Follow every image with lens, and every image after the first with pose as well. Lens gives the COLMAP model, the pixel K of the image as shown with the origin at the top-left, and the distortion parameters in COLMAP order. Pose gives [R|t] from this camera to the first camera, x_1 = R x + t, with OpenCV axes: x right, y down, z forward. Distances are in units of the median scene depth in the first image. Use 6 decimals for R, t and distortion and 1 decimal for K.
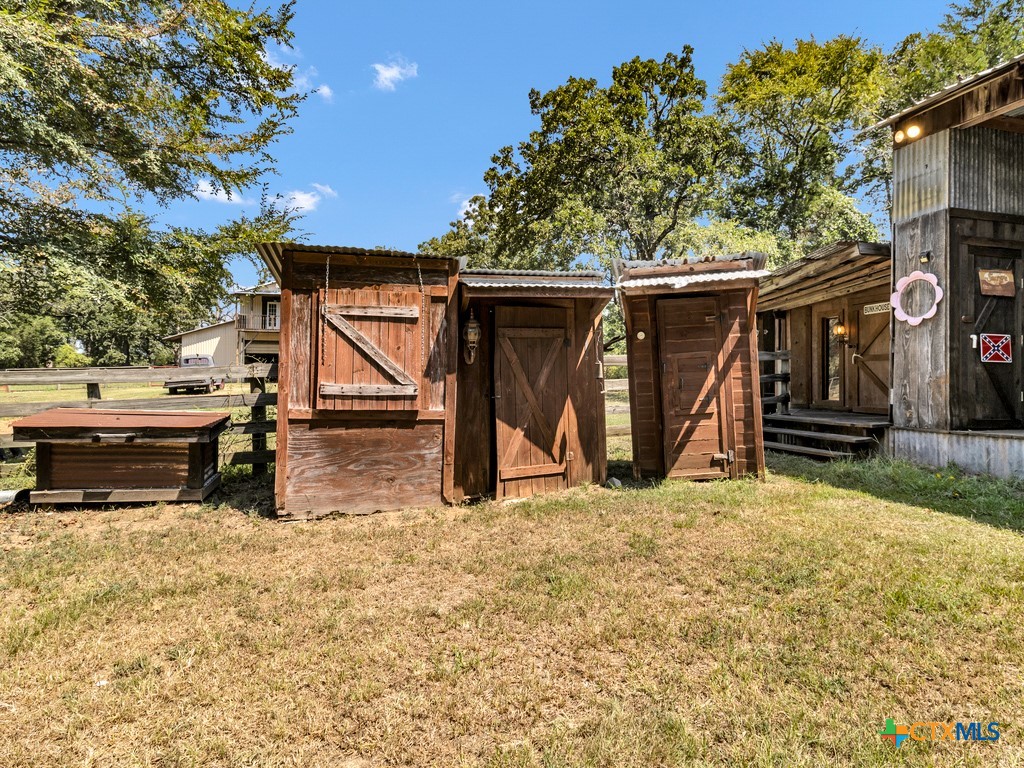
lens RADIAL K [[551.6, 0, 517.5], [0, 551.6, 381.9], [0, 0, 1]] dist [0.000604, 0.000564]
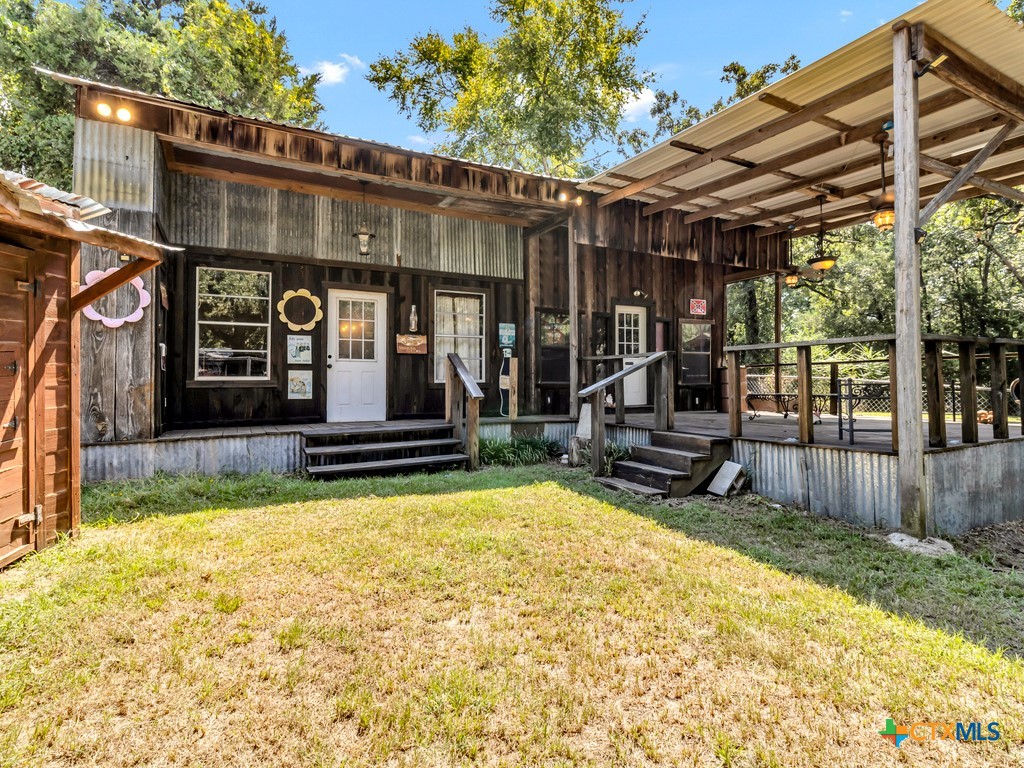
lens RADIAL K [[551.6, 0, 517.5], [0, 551.6, 381.9], [0, 0, 1]] dist [0.000604, 0.000564]
pose [[-0.218354, 0.000914, 0.975869, -0.314911], [0.012599, 0.999919, 0.001883, -0.007235], [-0.975788, 0.012706, -0.218347, 0.578378]]
